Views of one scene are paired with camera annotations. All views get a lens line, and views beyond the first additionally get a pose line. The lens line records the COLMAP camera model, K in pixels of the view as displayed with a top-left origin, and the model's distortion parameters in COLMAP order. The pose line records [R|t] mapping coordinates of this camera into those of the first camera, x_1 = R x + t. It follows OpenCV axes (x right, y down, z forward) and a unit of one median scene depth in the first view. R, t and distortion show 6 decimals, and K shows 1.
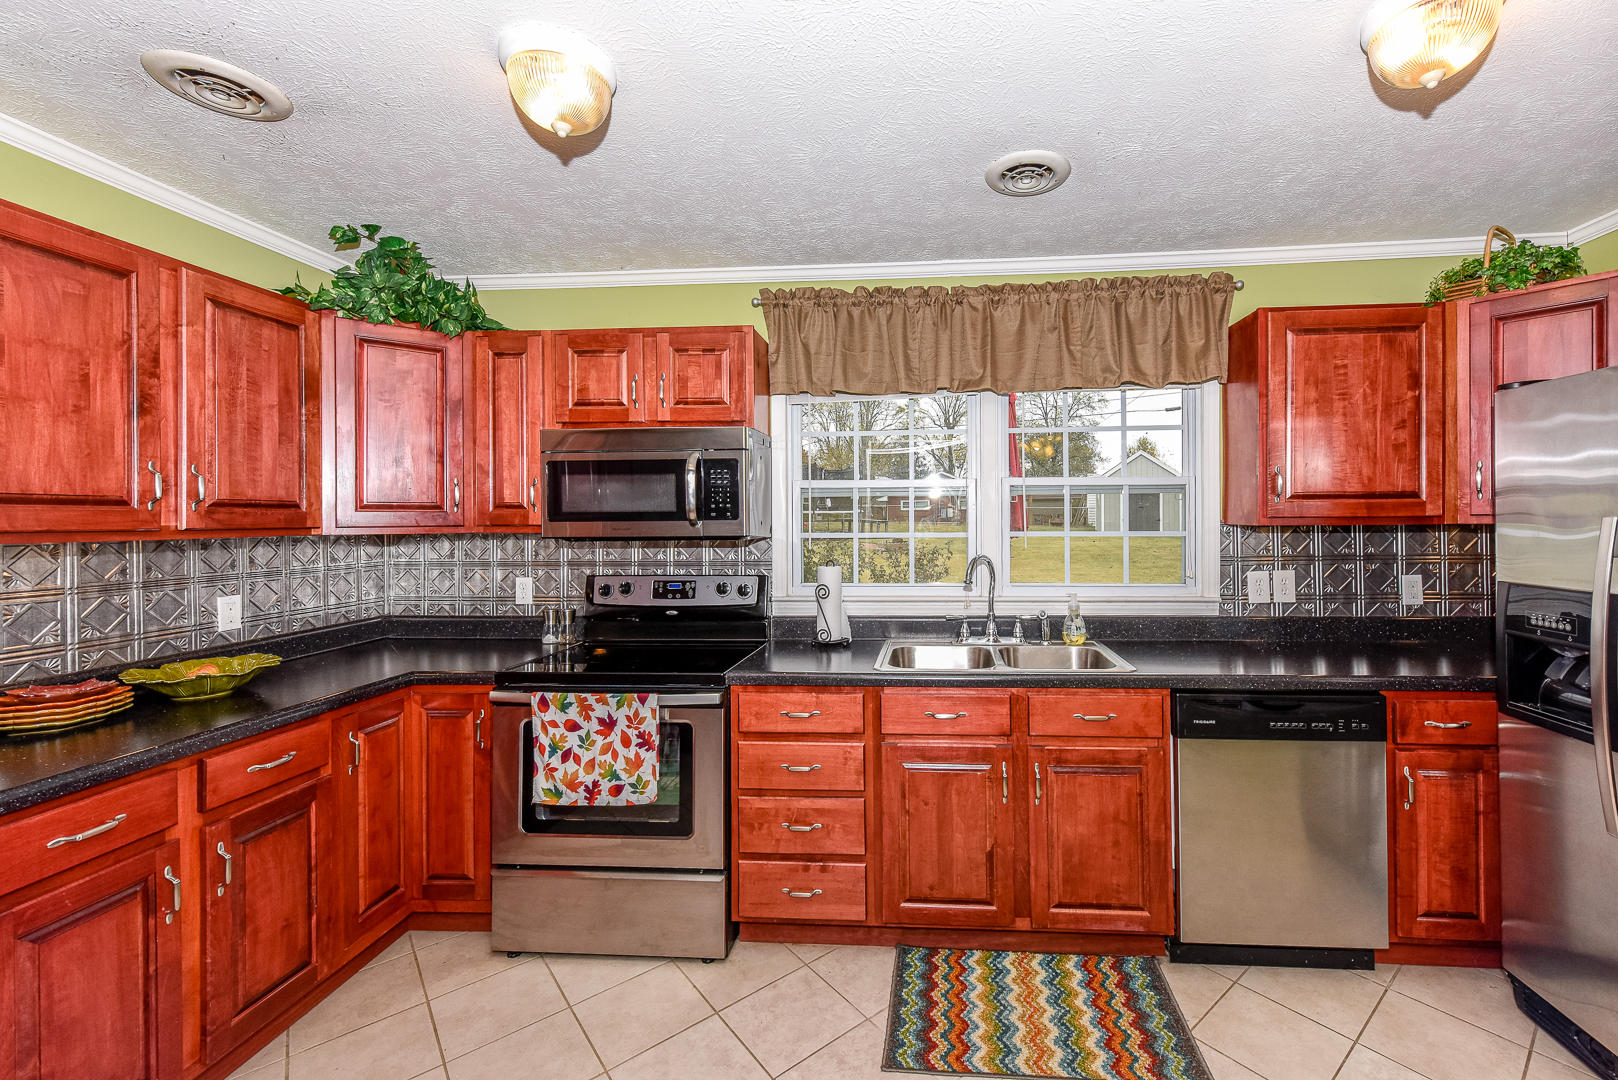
lens RADIAL K [[677.8, 0, 893.1], [0, 677.8, 514.8], [0, 0, 1]] dist [0.000815, -0.000281]
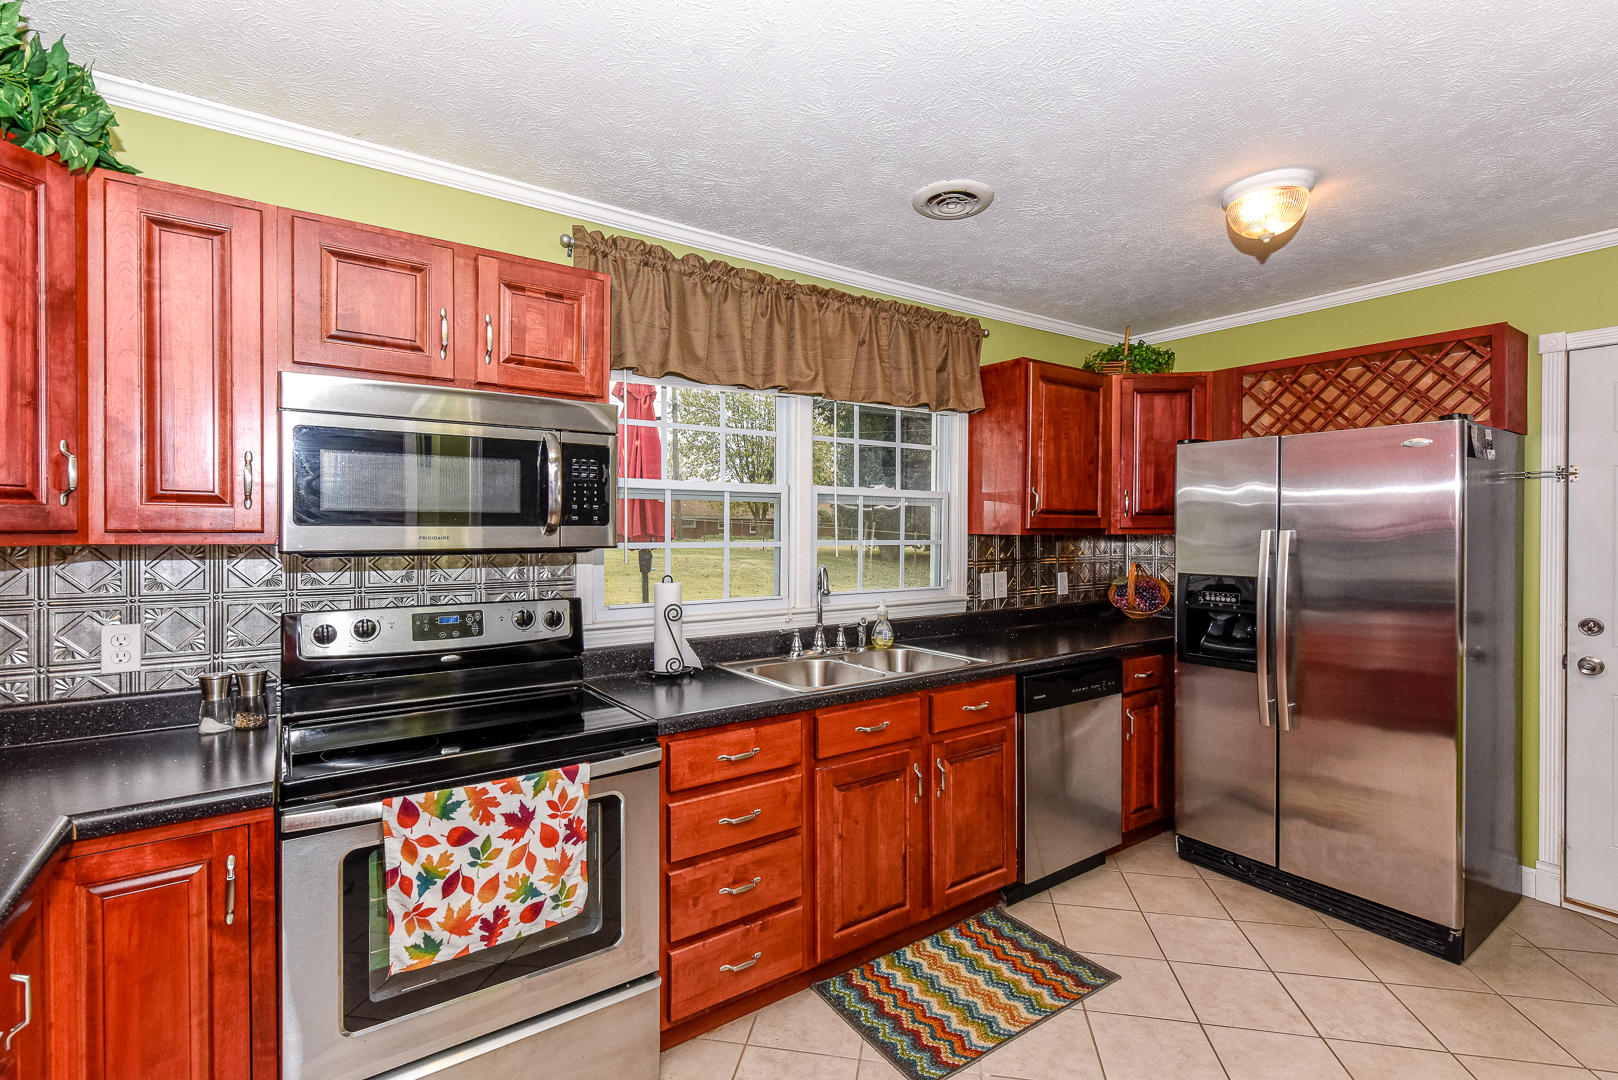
lens RADIAL K [[730.1, 0, 803.5], [0, 730.1, 533.7], [0, 0, 1]] dist [-0.000871, -0.000949]
pose [[0.779811, 0.003476, 0.626005, -0.657340], [-0.010396, 0.999919, 0.007398, 0.009414], [-0.625929, -0.012276, 0.779784, 0.244051]]
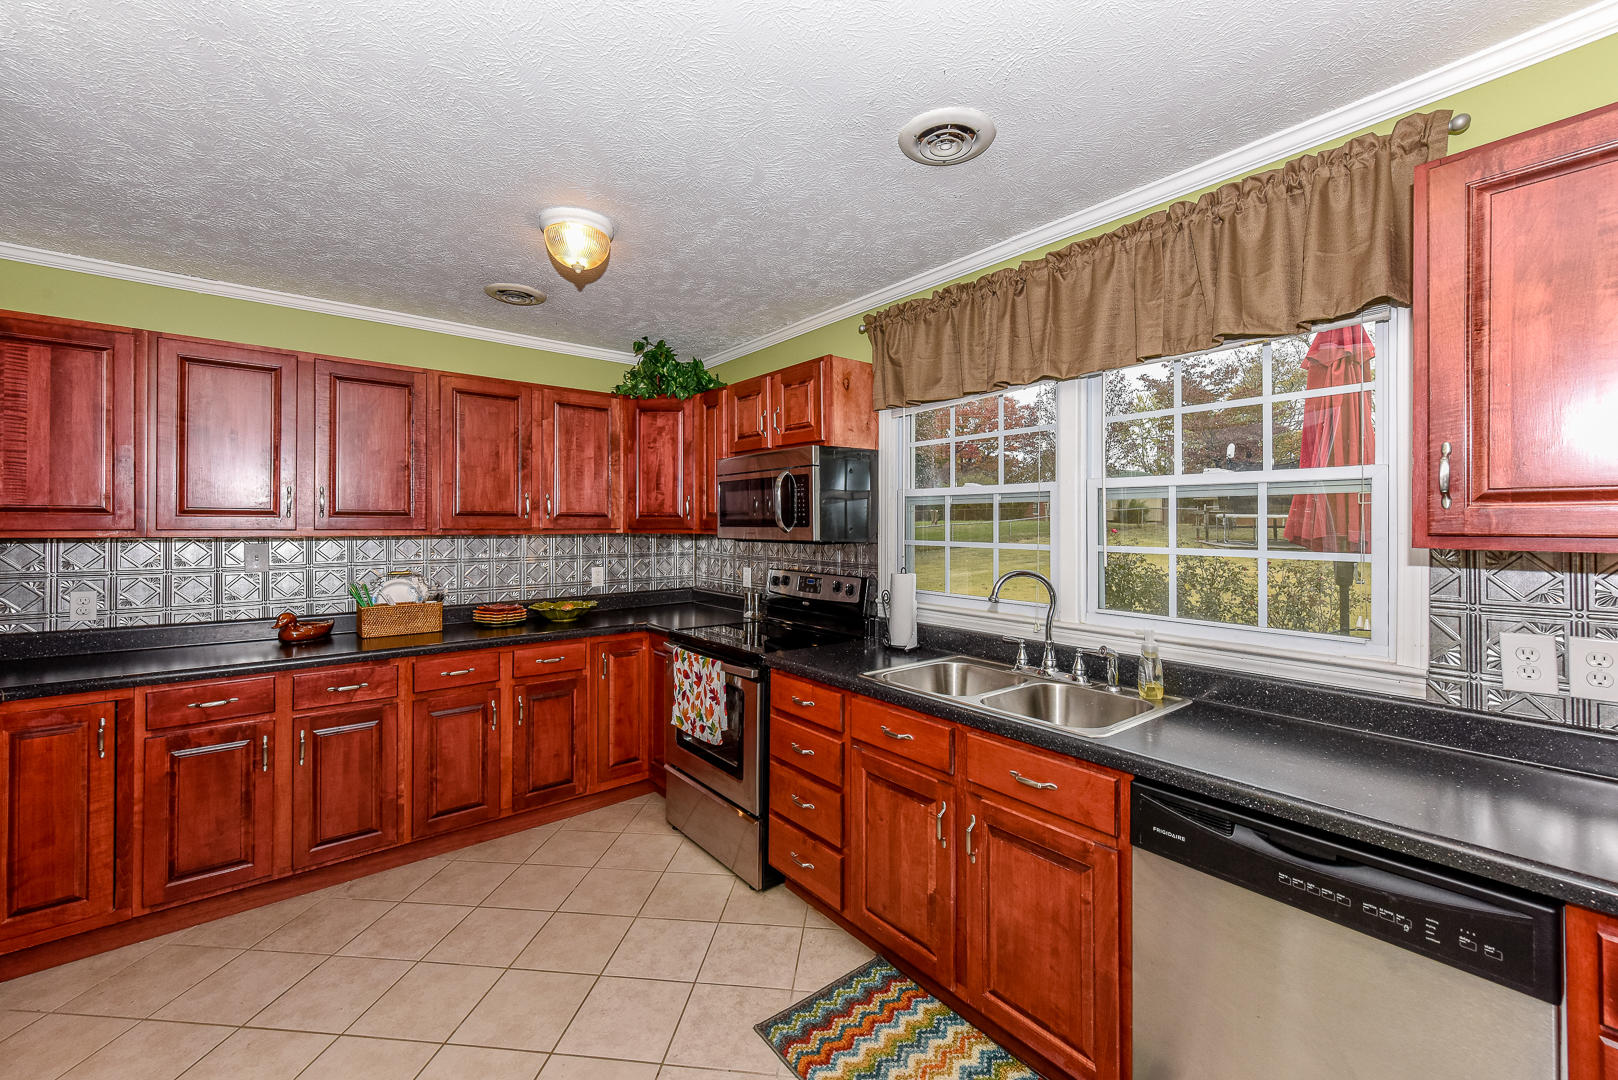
lens RADIAL K [[651.1, 0, 801.6], [0, 651.1, 519.2], [0, 0, 1]] dist [0.000366, -0.000355]
pose [[0.674144, 0.002965, -0.738594, 0.663722], [-0.002356, 0.999995, 0.001865, -0.008714], [0.738596, 0.000483, 0.674148, 0.278561]]
